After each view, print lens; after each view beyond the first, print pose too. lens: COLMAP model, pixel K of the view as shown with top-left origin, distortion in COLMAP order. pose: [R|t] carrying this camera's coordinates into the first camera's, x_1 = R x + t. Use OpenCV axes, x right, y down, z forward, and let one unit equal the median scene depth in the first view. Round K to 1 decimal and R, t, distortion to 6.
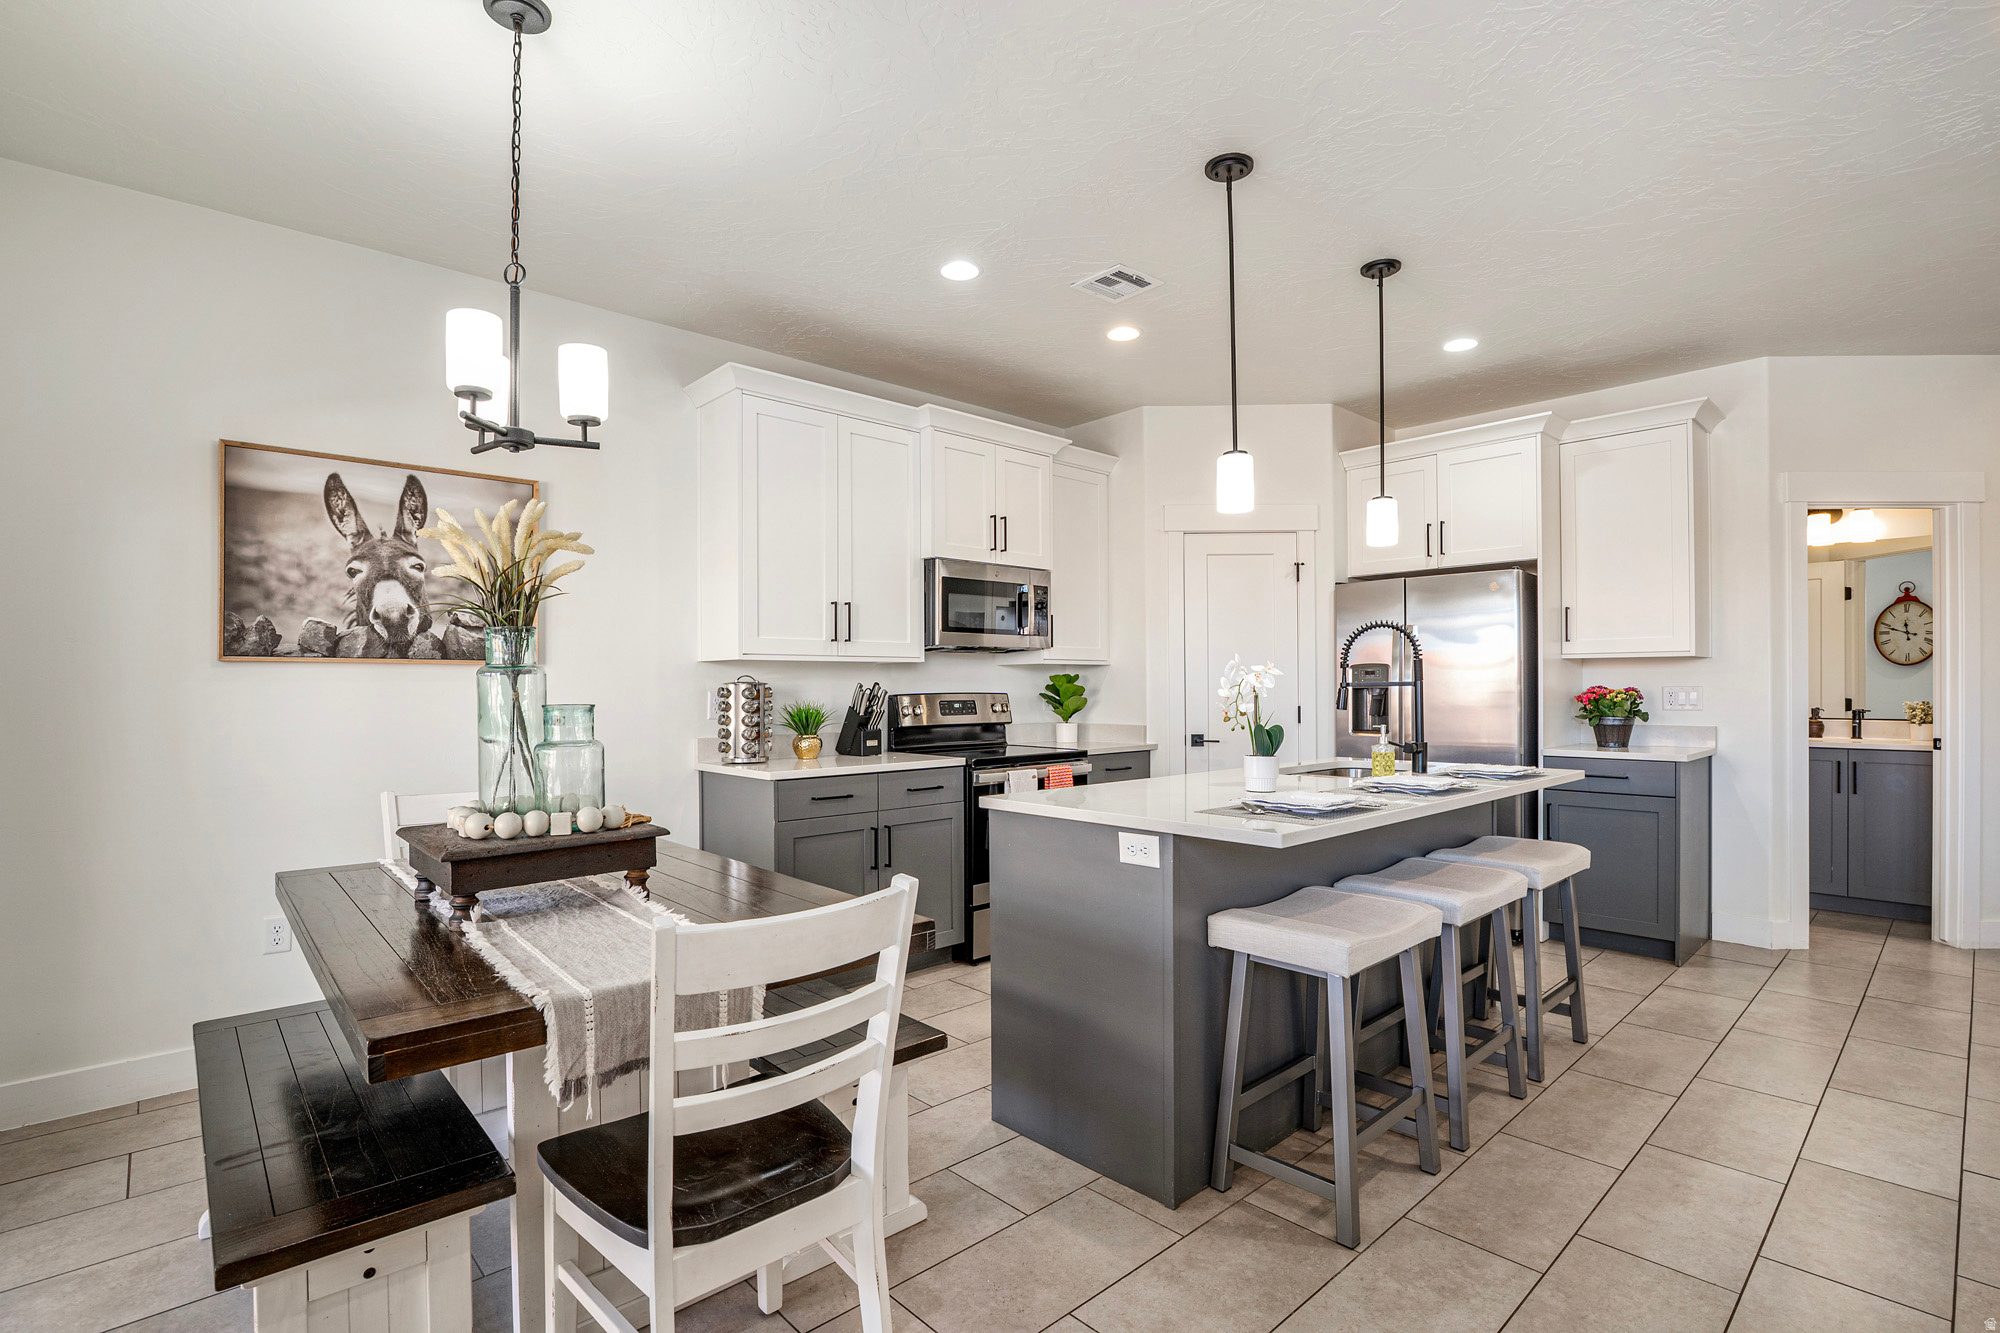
lens RADIAL K [[949.2, 0, 990.5], [0, 949.2, 677.1], [0, 0, 1]] dist [-0.021695, 0.000332]
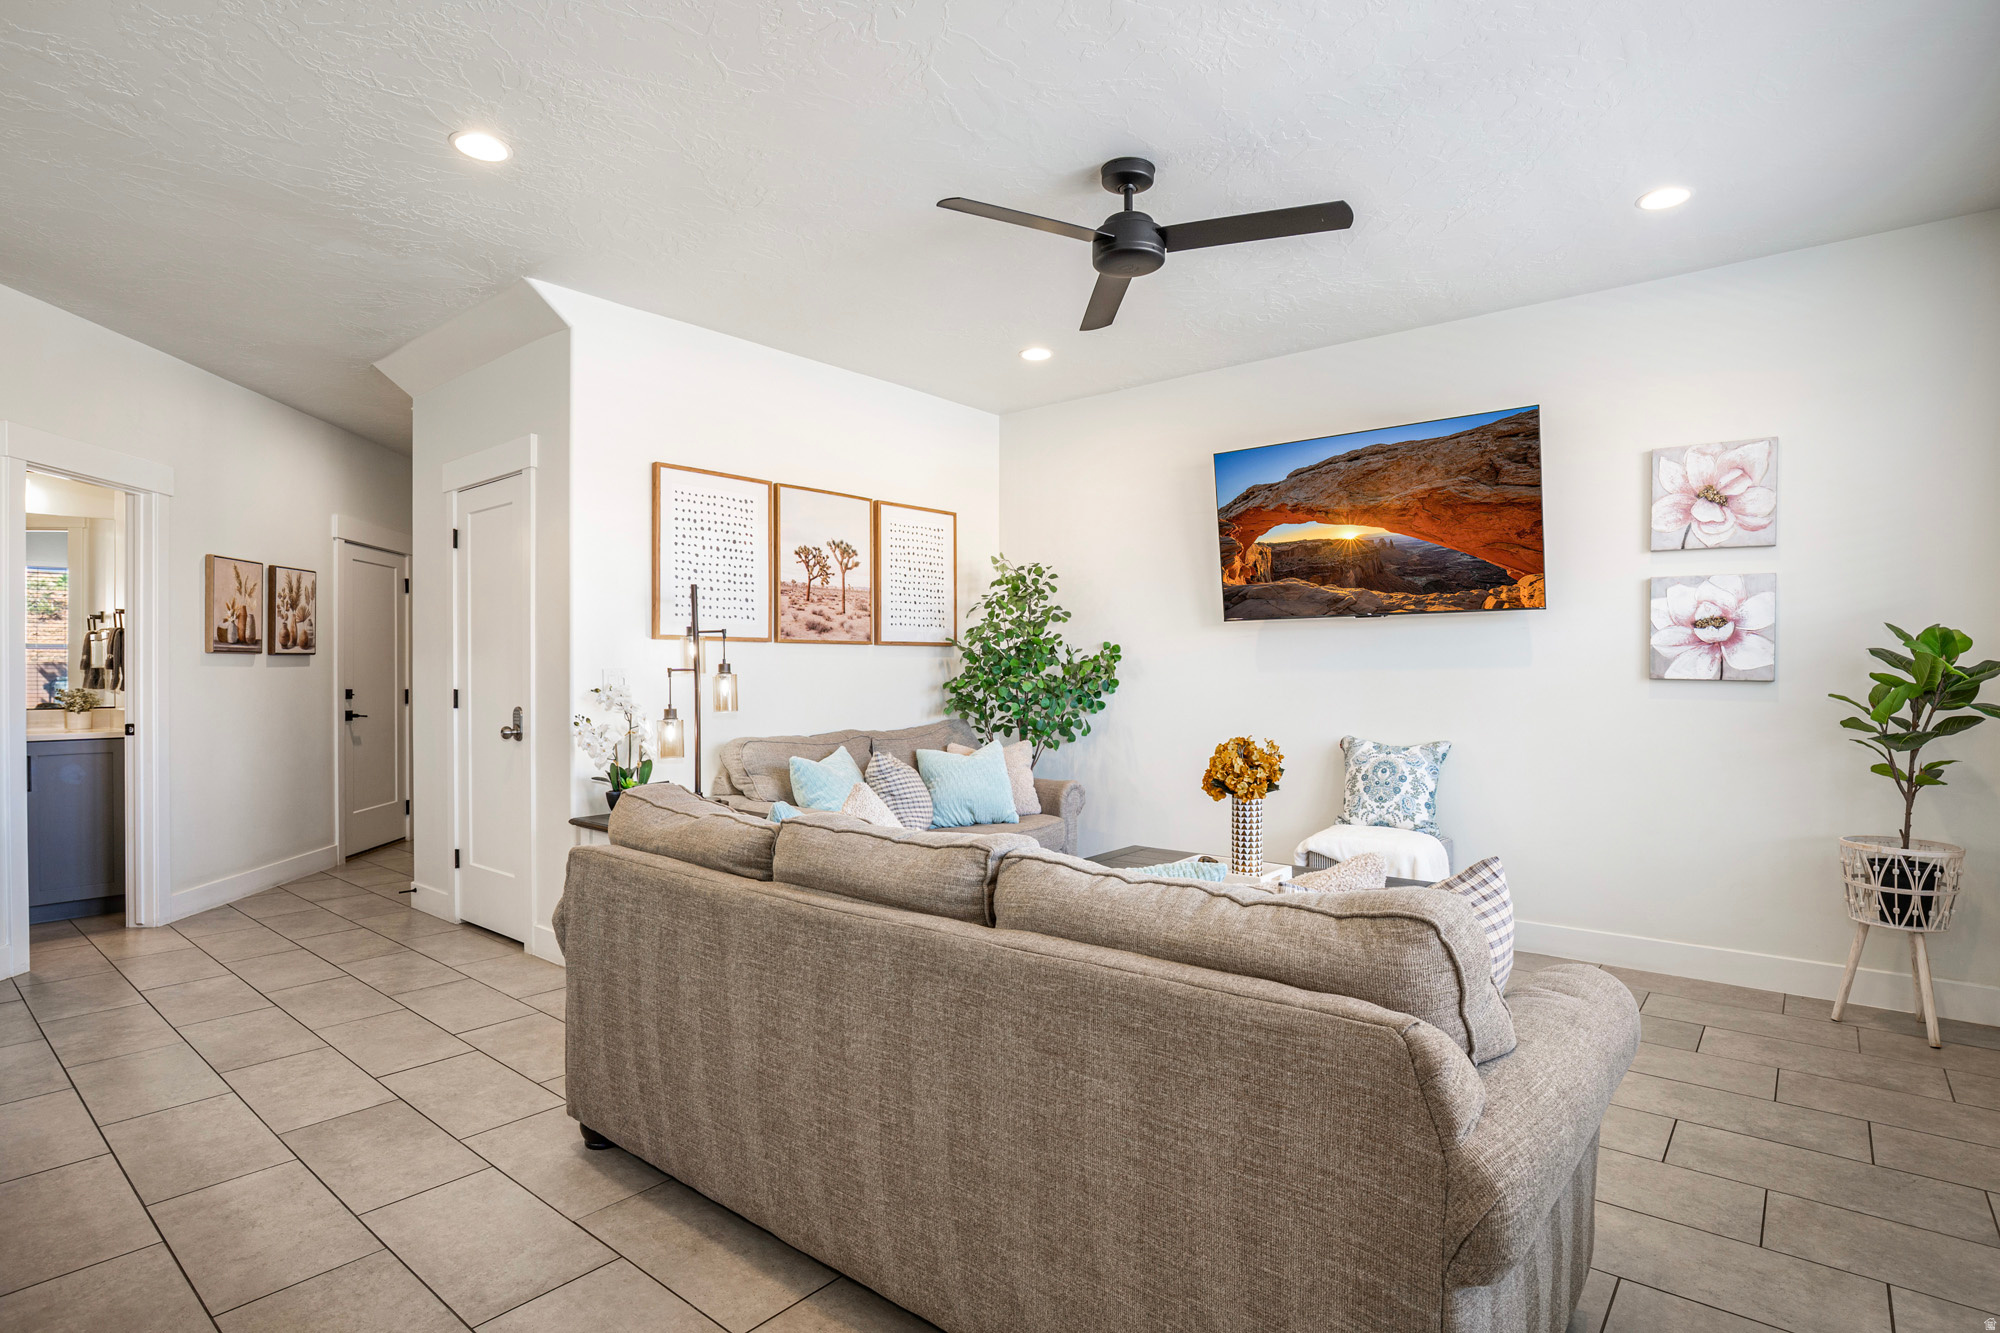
lens RADIAL K [[993.2, 0, 981.0], [0, 993.2, 673.4], [0, 0, 1]] dist [-0.050462, 0.009184]
pose [[-0.114486, 0.005539, 0.993409, -0.183352], [-0.000446, 0.999984, -0.005627, 0.017090], [-0.993425, -0.001087, -0.114482, 0.271633]]
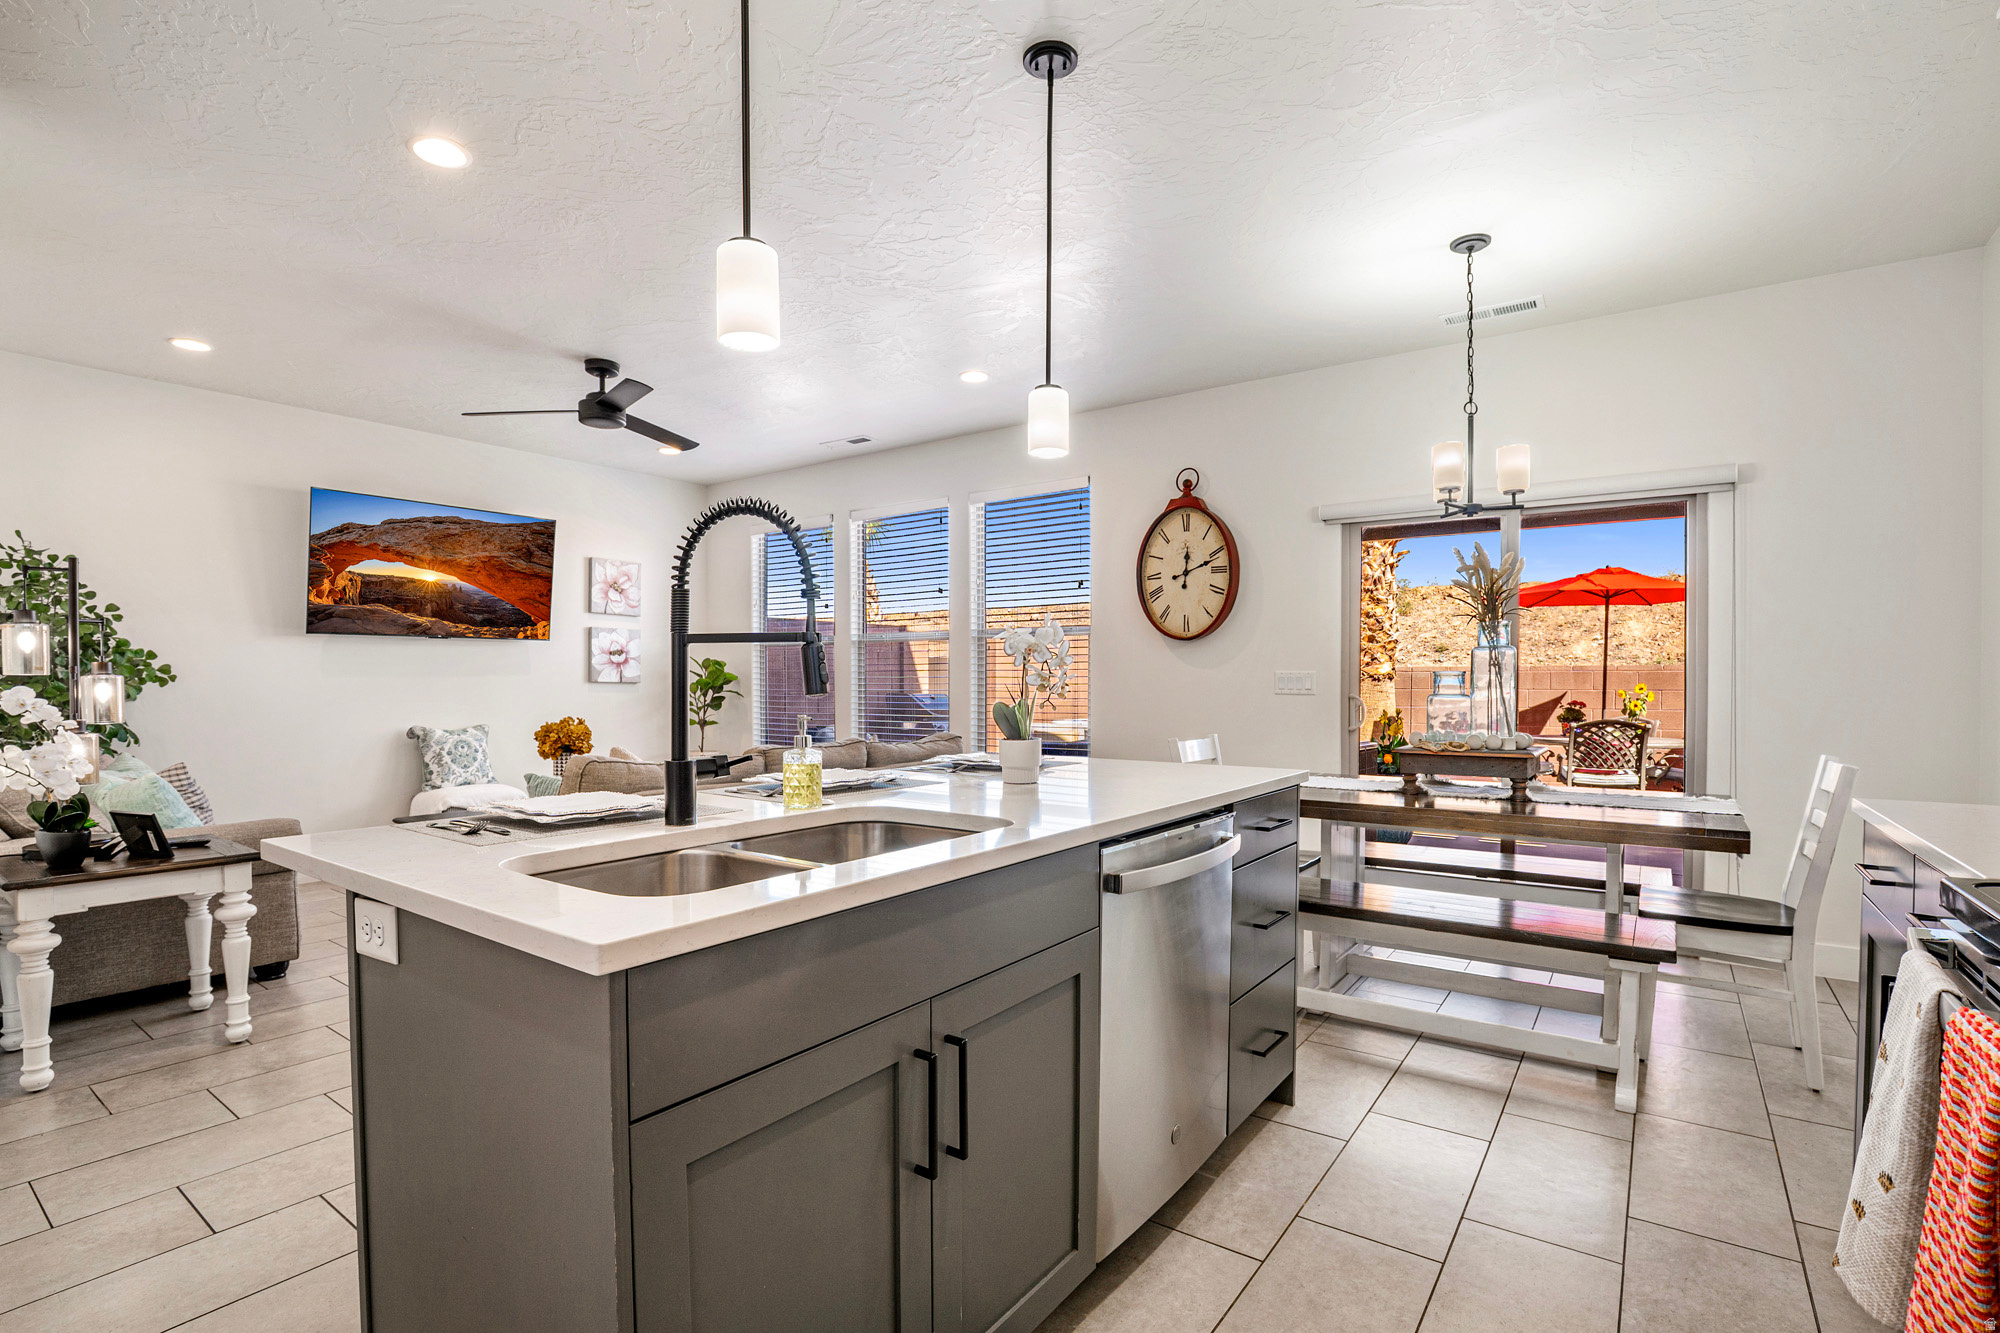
lens RADIAL K [[930.2, 0, 1005.3], [0, 930.2, 705.4], [0, 0, 1]] dist [-0.028032, 0.001454]
pose [[-0.979592, 0.014262, -0.200489, 0.386882], [0.009375, 0.999636, 0.025305, 0.024961], [0.200777, 0.022909, -0.979369, 1.503272]]
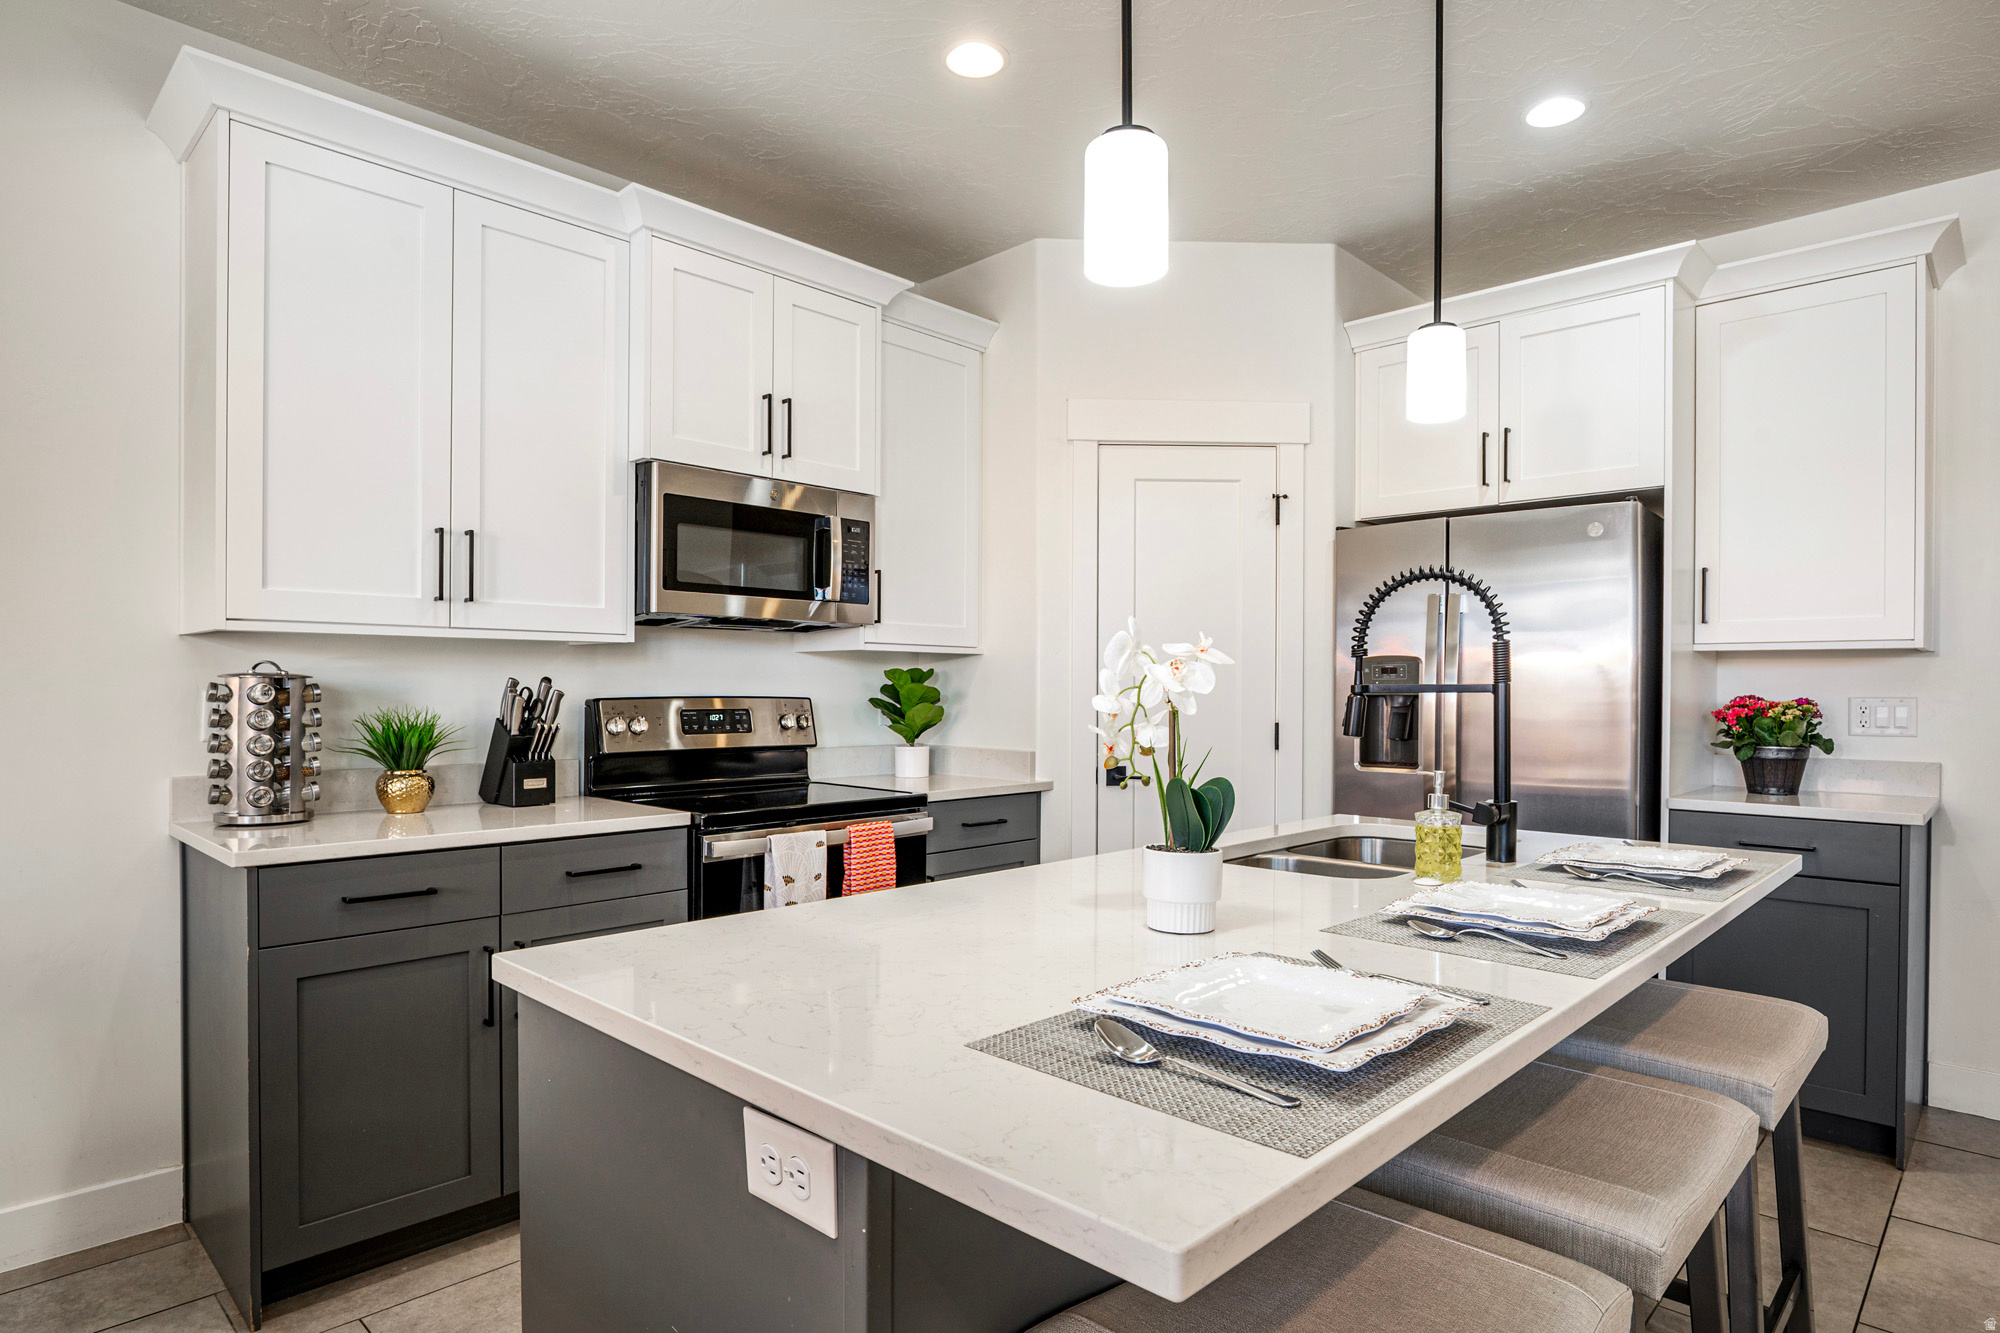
lens RADIAL K [[1120.4, 0, 989.1], [0, 1120.4, 686.5], [0, 0, 1]] dist [-0.011263, -0.000809]
pose [[0.998211, 0.009967, 0.058960, 0.137839], [-0.010450, 0.999914, 0.007876, 0.004019], [-0.058877, -0.008478, 0.998229, 0.407959]]
